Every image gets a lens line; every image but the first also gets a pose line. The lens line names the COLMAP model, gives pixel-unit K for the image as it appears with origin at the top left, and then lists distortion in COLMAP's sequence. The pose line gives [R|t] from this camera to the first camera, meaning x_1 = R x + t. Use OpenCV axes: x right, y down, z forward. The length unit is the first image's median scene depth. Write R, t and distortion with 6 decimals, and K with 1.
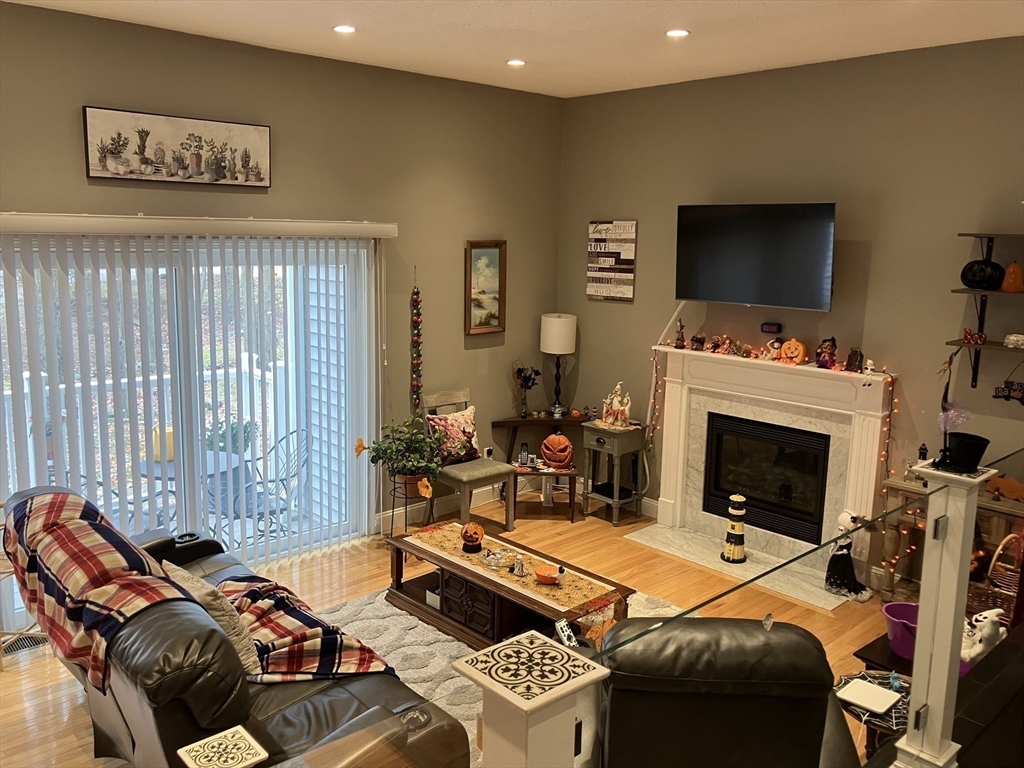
lens RADIAL K [[830.5, 0, 507.4], [0, 830.5, 384.8], [0, 0, 1]] dist [0.001710, -0.004272]
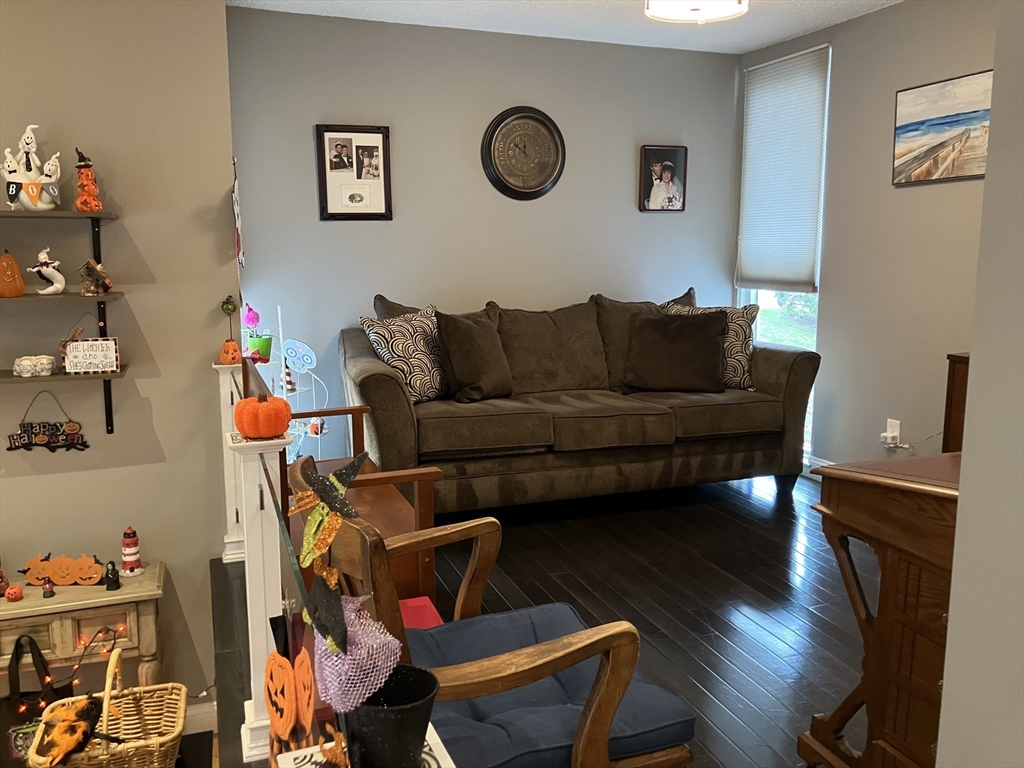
lens RADIAL K [[834.0, 0, 511.3], [0, 834.0, 351.1], [0, 0, 1]] dist [0.003435, -0.003660]
pose [[0.367111, -0.128229, 0.921296, 0.096744], [0.172721, 0.982625, 0.067940, -0.035346], [-0.914000, 0.134186, 0.382880, 0.297852]]
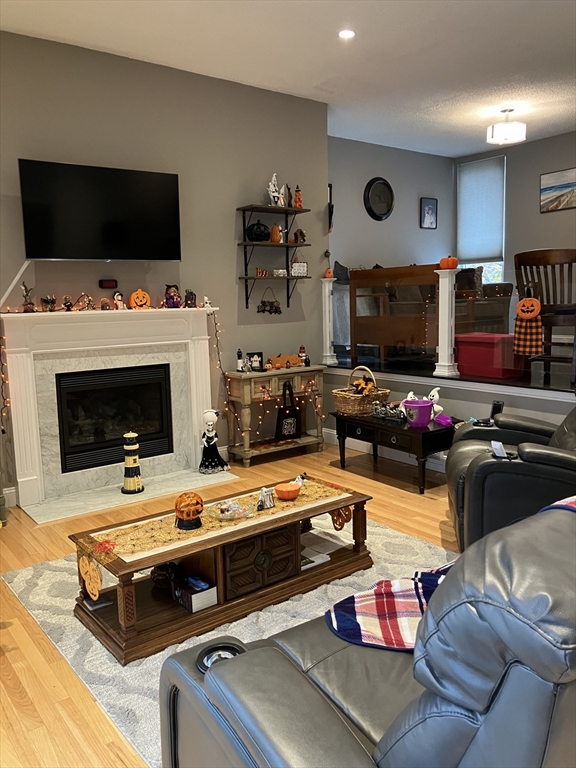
lens RADIAL K [[622.9, 0, 289.4], [0, 622.9, 389.1], [0, 0, 1]] dist [0.001710, -0.004272]
pose [[0.077740, -0.156247, 0.984654, -0.551408], [0.204817, 0.969079, 0.137605, 0.004792], [-0.975708, 0.190977, 0.107338, 0.727900]]
